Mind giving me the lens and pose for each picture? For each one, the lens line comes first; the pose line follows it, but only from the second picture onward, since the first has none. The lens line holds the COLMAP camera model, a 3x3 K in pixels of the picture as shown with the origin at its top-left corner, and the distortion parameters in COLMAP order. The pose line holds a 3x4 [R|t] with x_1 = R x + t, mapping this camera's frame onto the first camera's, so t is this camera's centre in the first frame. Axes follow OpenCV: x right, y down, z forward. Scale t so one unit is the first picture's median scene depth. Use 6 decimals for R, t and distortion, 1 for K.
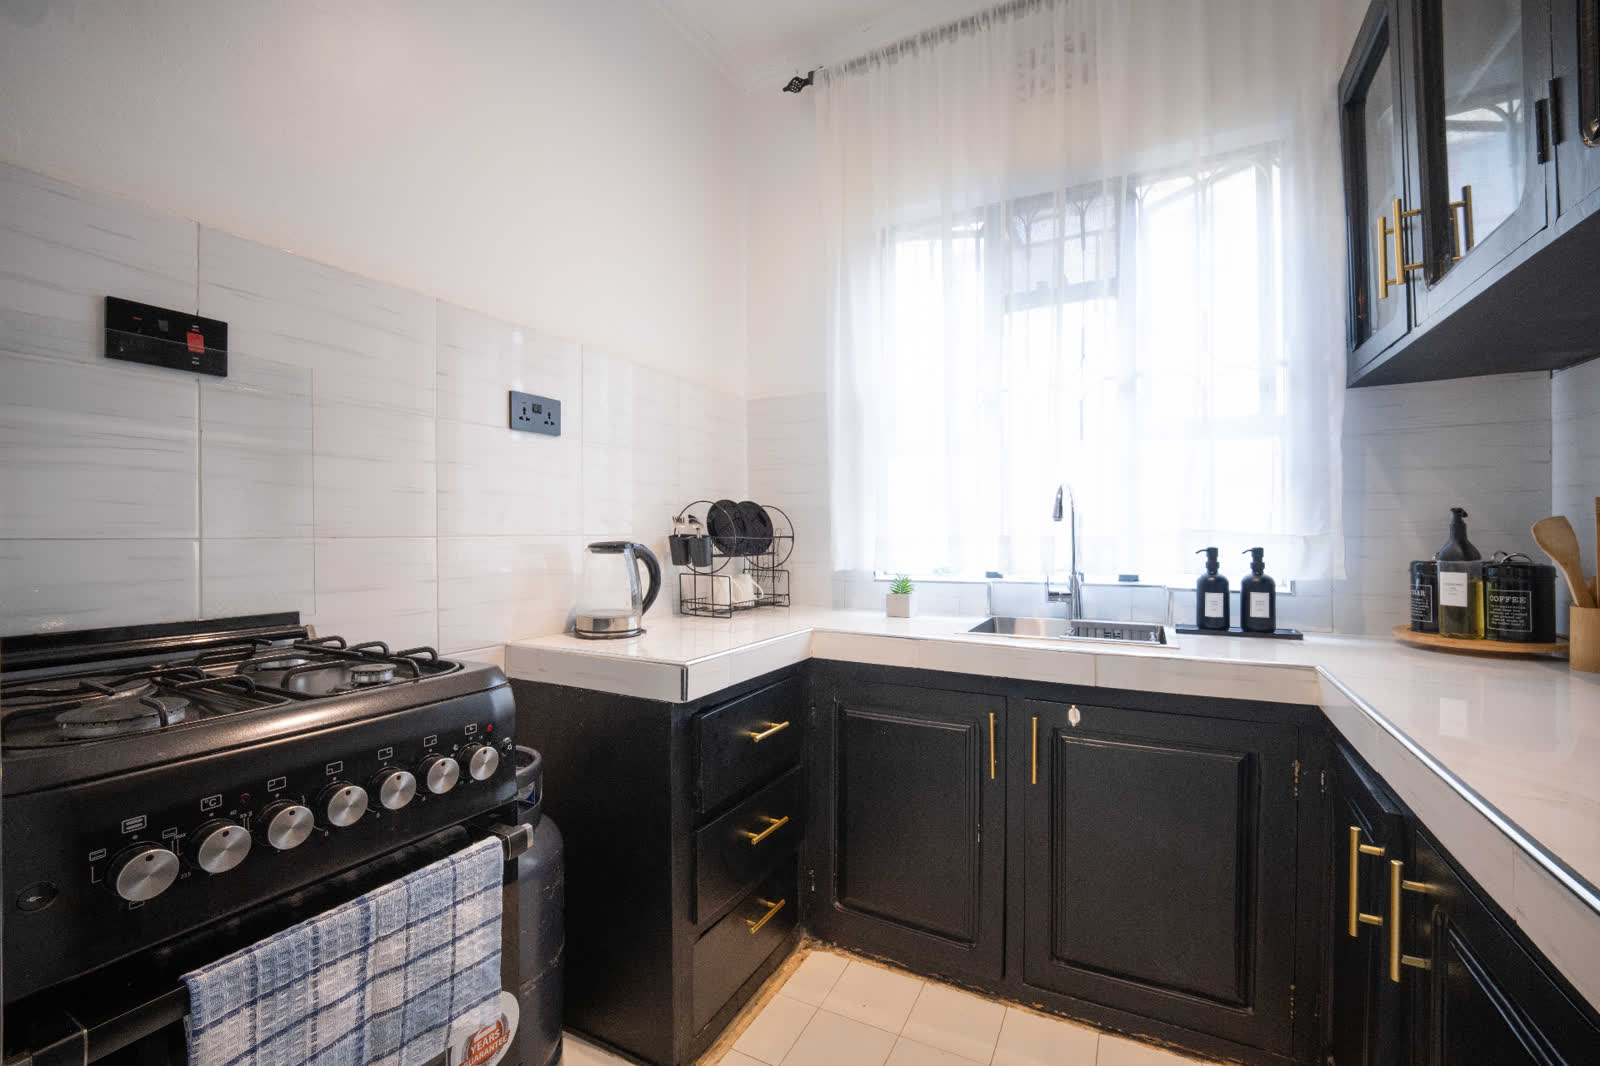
lens RADIAL K [[663.8, 0, 806.2], [0, 663.8, 535.6], [0, 0, 1]] dist [-0.010831, -0.000649]
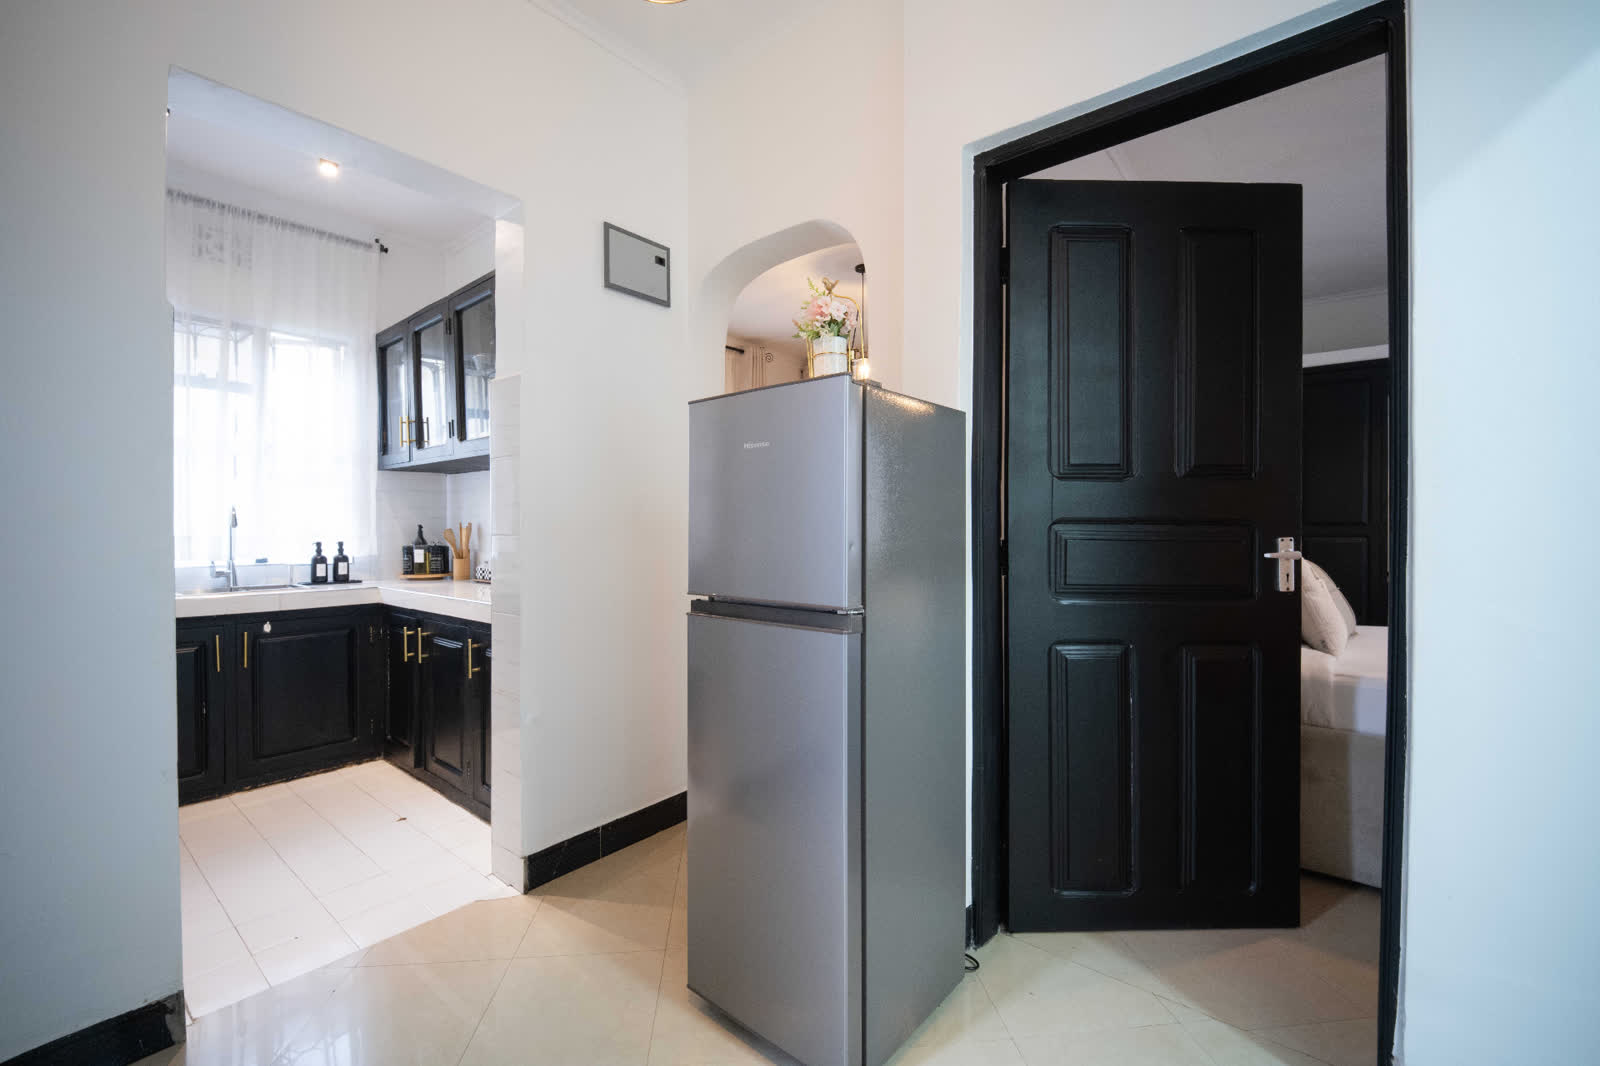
lens RADIAL K [[663.8, 0, 805.0], [0, 663.8, 539.9], [0, 0, 1]] dist [-0.010831, -0.000649]
pose [[0.197512, -0.007099, 0.980275, -1.140887], [0.004933, 0.999968, 0.006247, 0.007898], [-0.980288, 0.003602, 0.197540, -0.906816]]
